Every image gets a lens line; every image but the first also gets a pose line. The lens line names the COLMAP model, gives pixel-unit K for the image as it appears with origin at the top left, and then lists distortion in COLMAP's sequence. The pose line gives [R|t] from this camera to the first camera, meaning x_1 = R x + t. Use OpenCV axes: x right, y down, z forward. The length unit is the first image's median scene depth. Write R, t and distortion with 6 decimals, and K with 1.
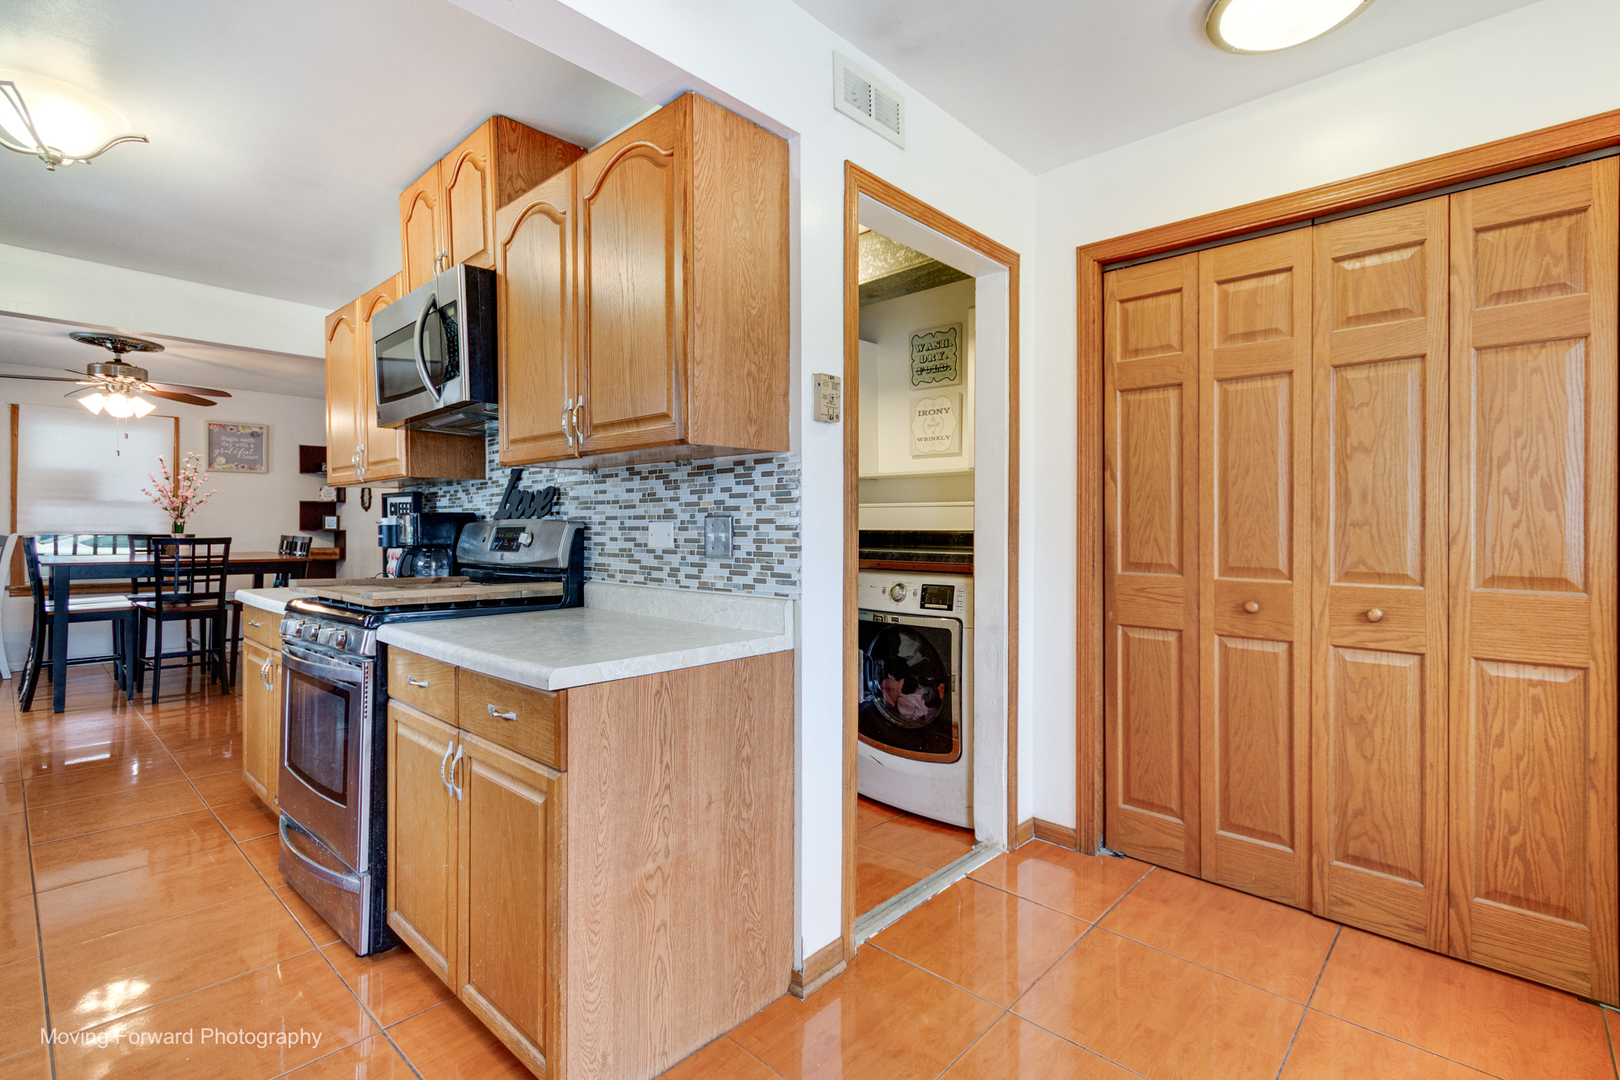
lens RADIAL K [[757.1, 0, 804.2], [0, 757.1, 533.1], [0, 0, 1]] dist [-0.002712, 0.000025]
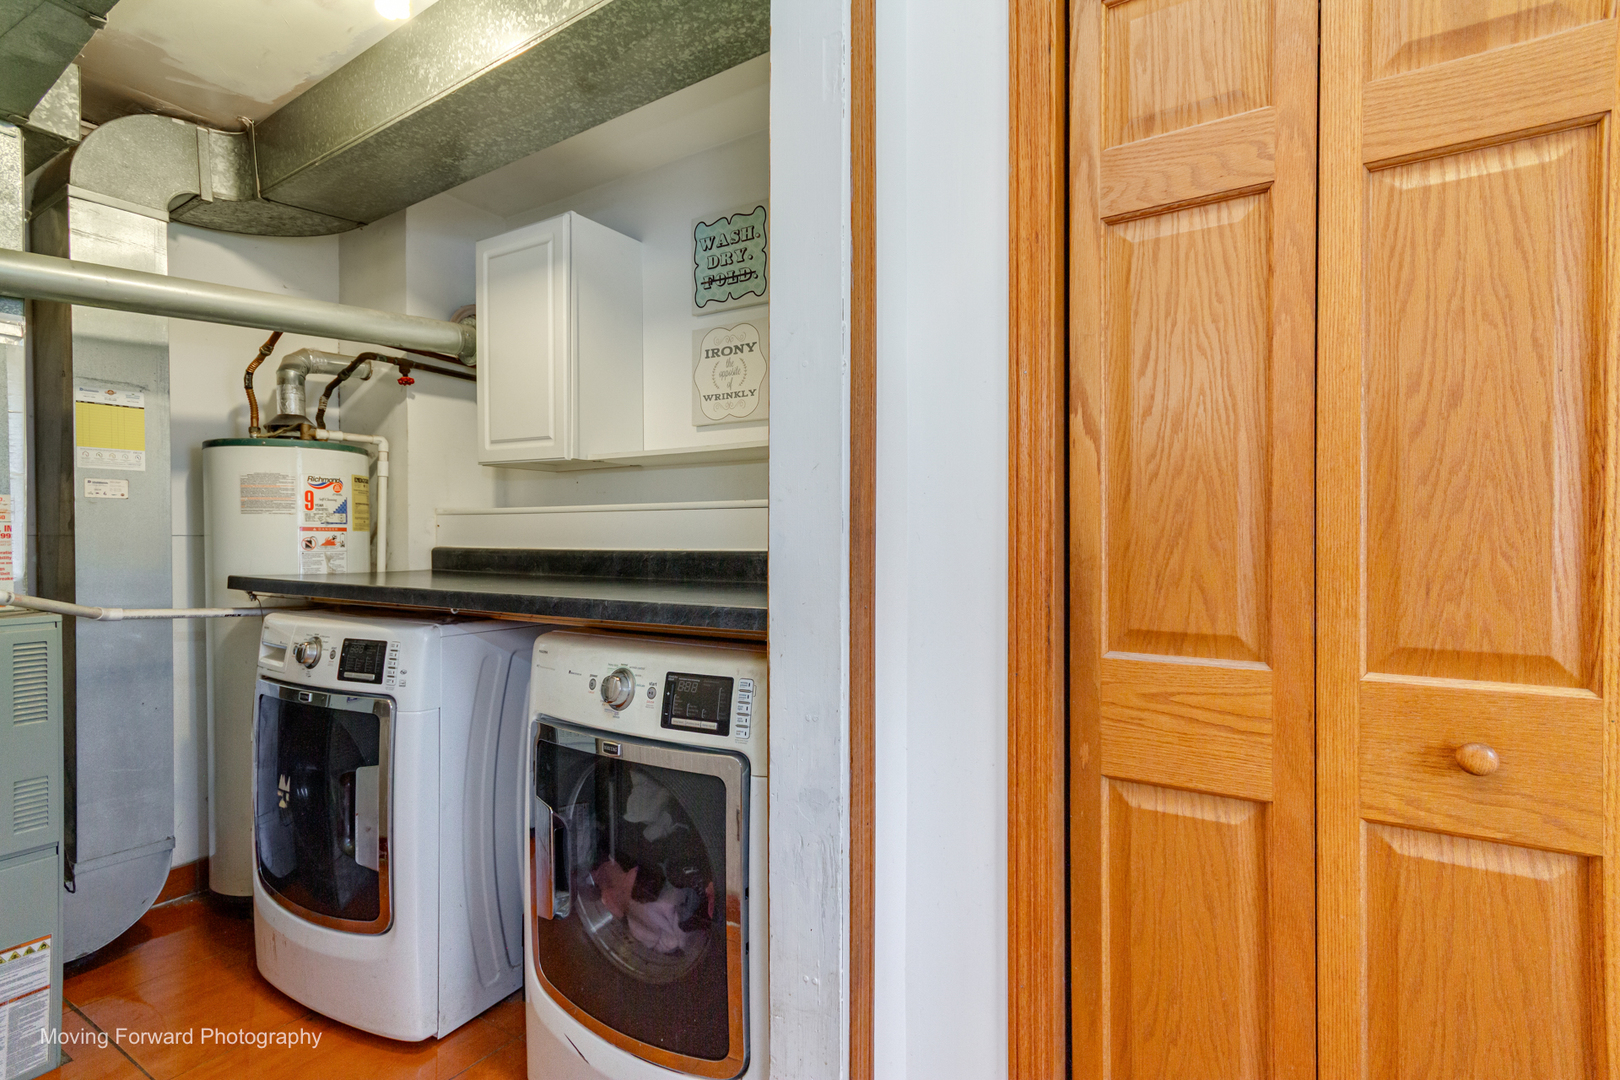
lens RADIAL K [[738.7, 0, 813.4], [0, 738.7, 545.0], [0, 0, 1]] dist [0.003491, 0.000096]
pose [[0.978571, 0.000218, 0.205908, 0.172865], [0.001623, 0.999960, -0.008773, -0.004736], [-0.205901, 0.008919, 0.978532, 0.630530]]
